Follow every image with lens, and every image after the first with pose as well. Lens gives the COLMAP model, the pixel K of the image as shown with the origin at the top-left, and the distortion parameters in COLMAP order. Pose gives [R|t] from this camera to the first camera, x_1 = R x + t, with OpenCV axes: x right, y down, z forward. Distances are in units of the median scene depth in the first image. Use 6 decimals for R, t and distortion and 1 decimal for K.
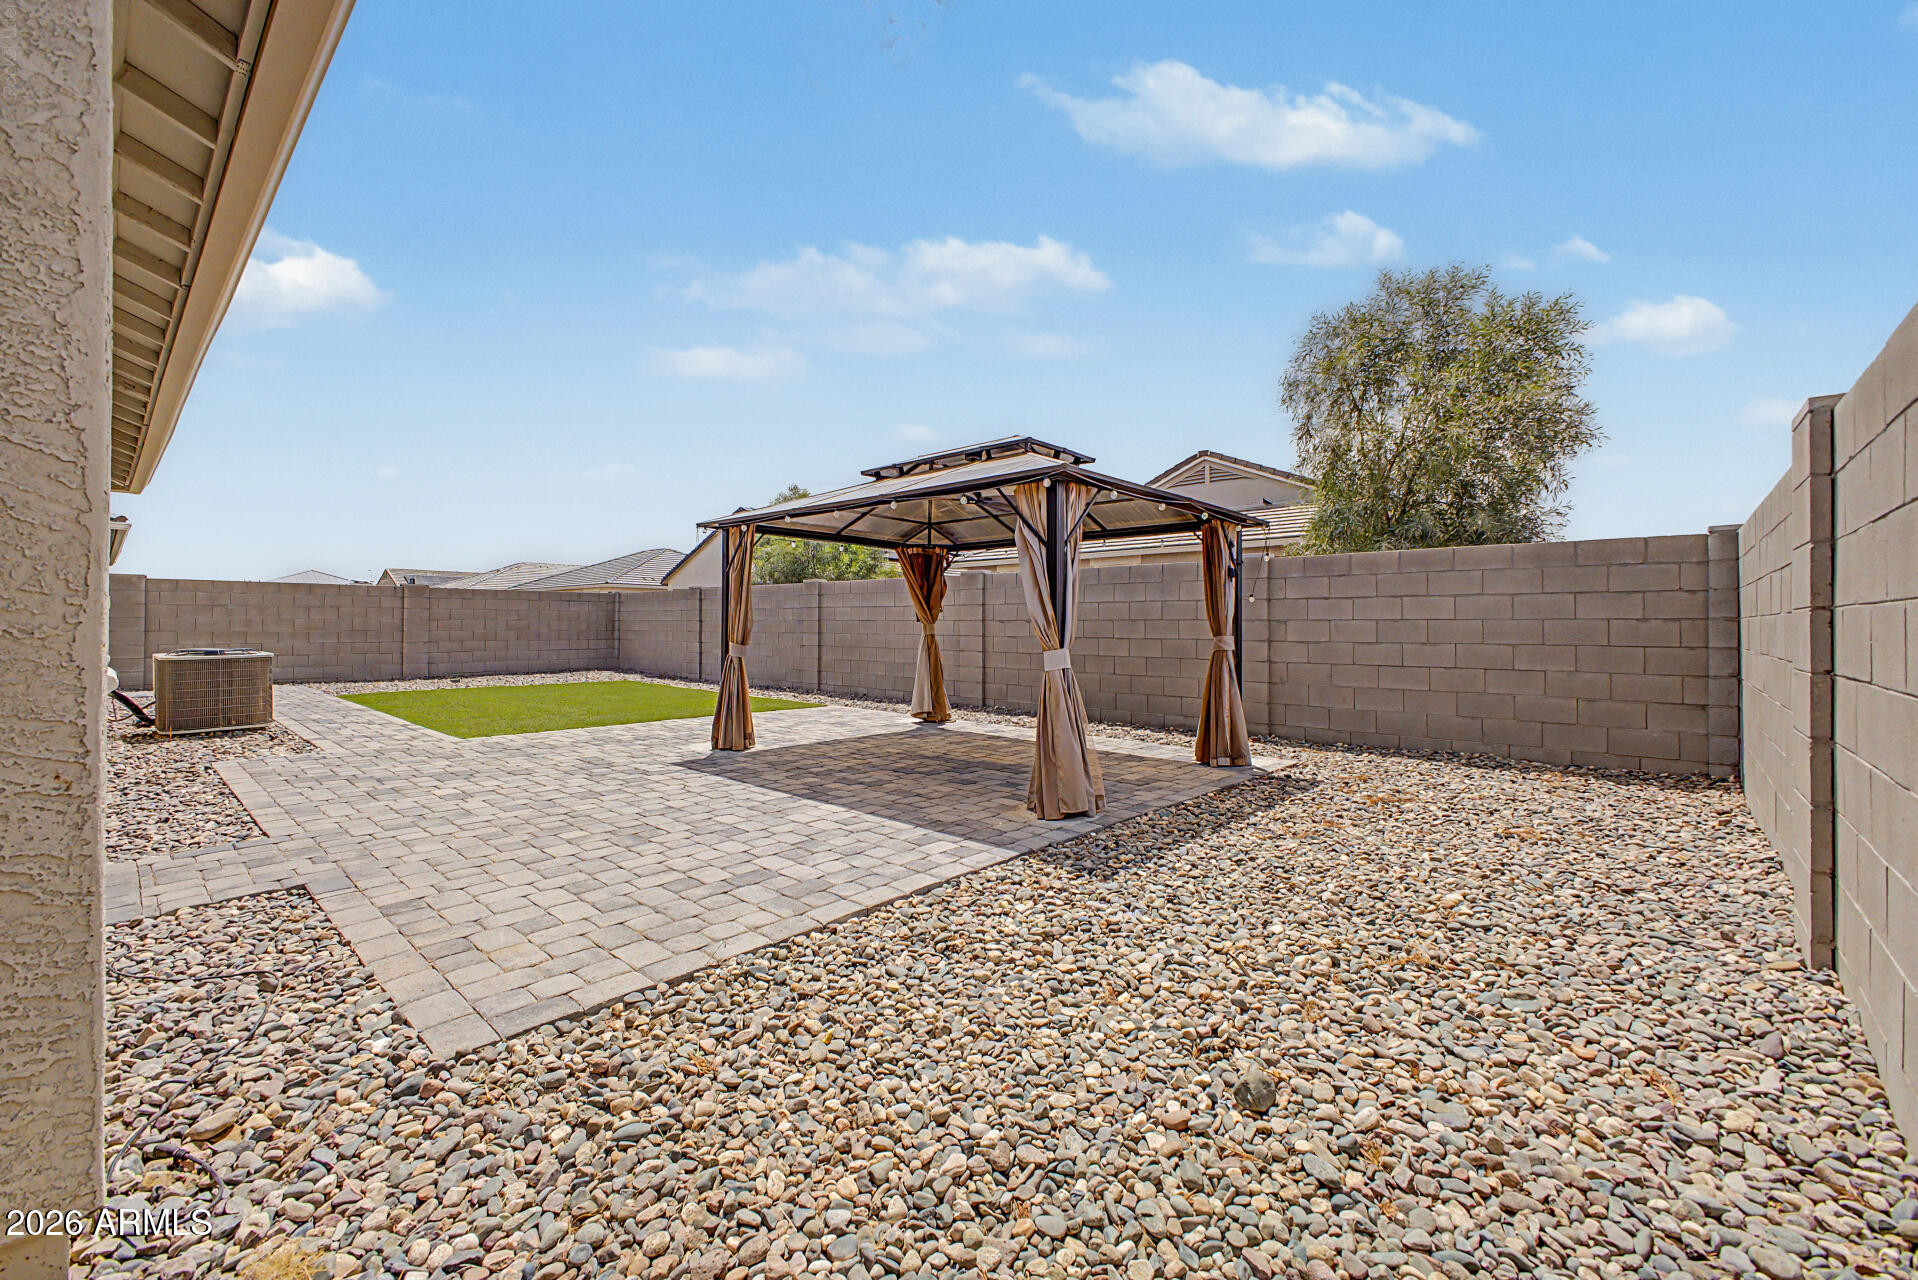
lens RADIAL K [[765.3, 0, 966.5], [0, 765.3, 645.6], [0, 0, 1]] dist [0.012573, -0.003866]
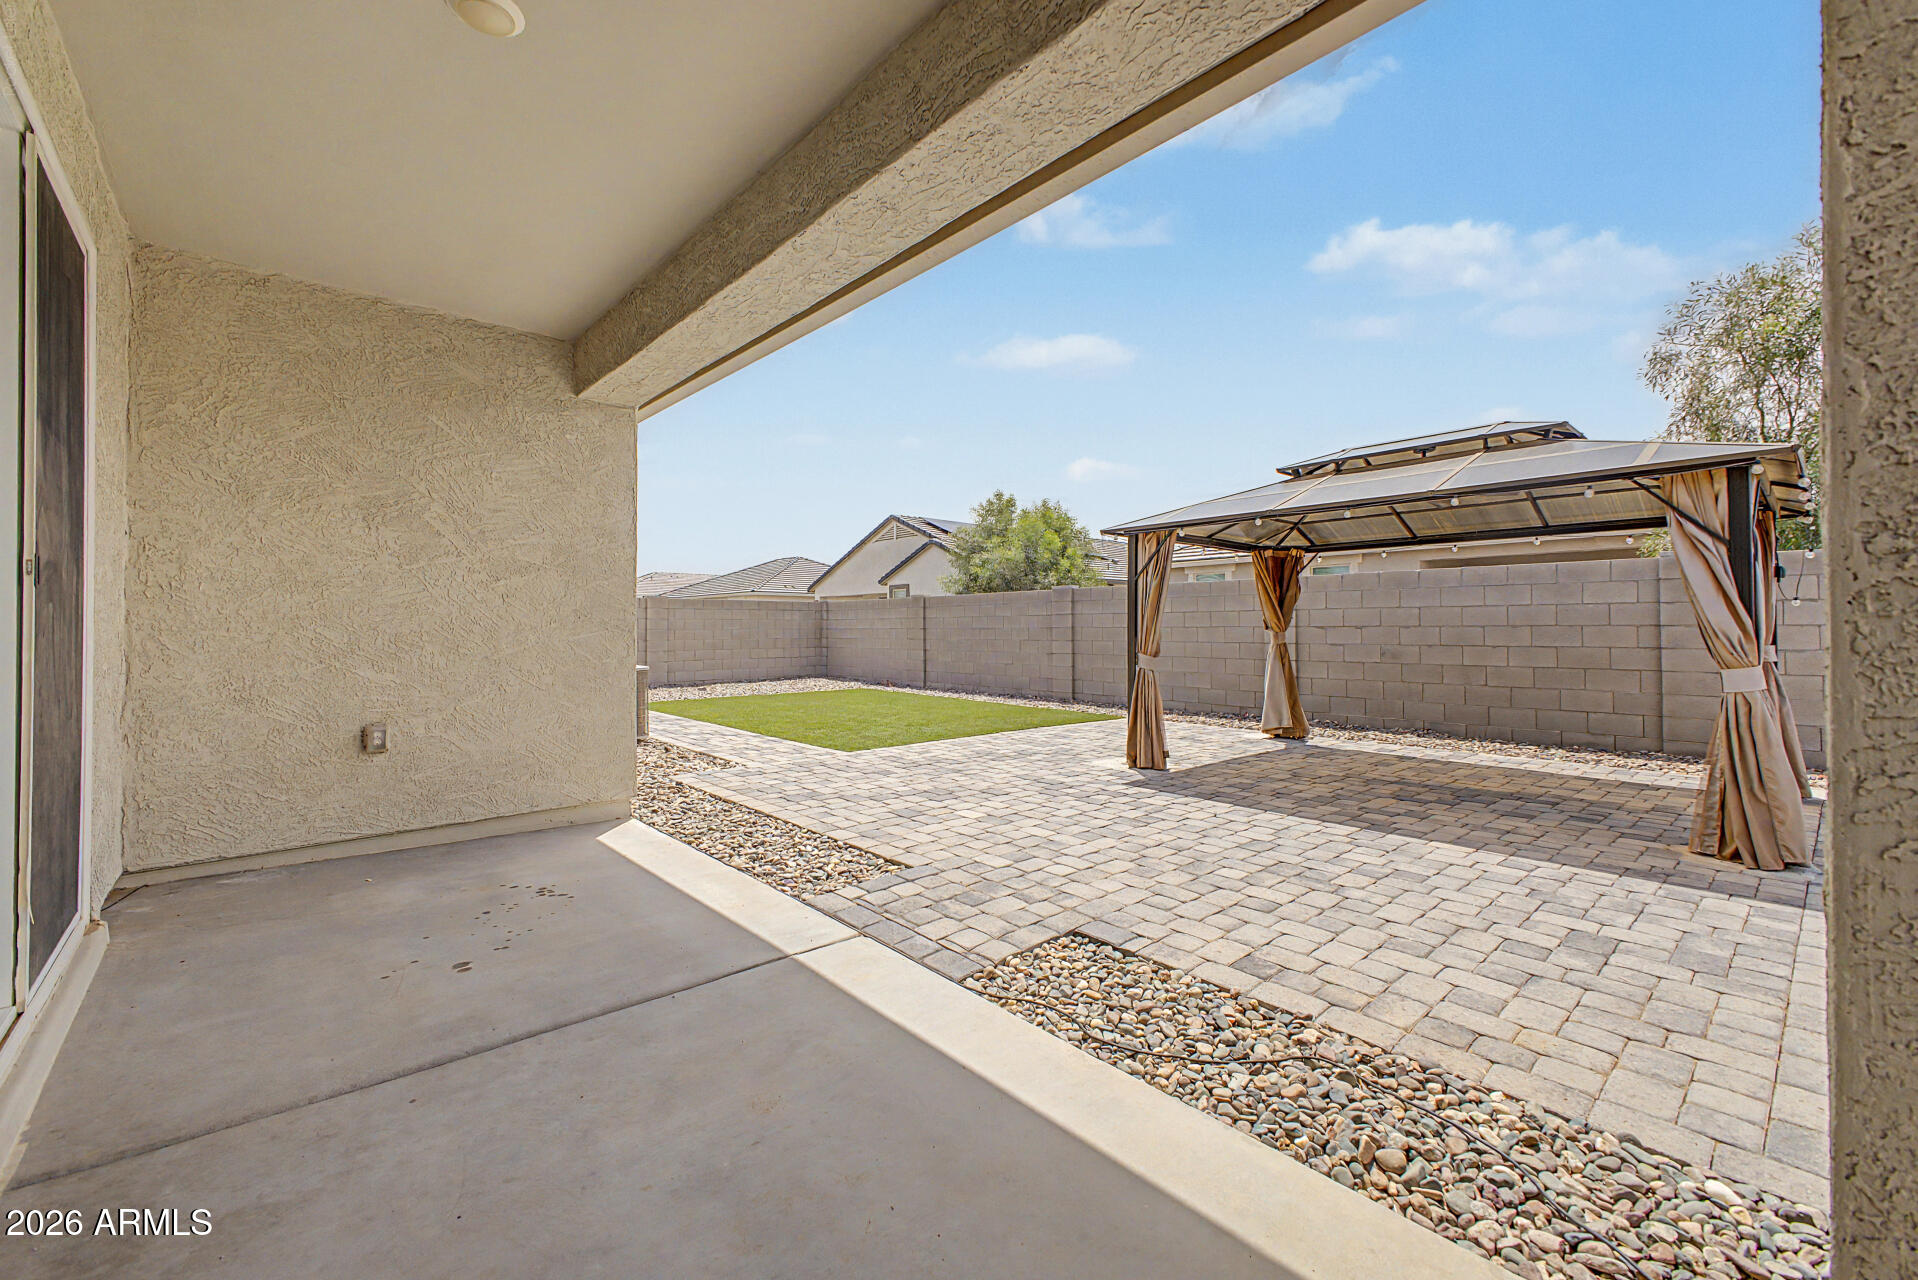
lens RADIAL K [[765.3, 0, 948.3], [0, 765.3, 621.6], [0, 0, 1]] dist [0.012573, -0.003866]
pose [[0.993083, -0.009556, -0.117027, -0.349131], [0.005386, 0.999341, -0.035895, -0.009238], [0.117293, 0.035017, 0.992480, 0.025494]]
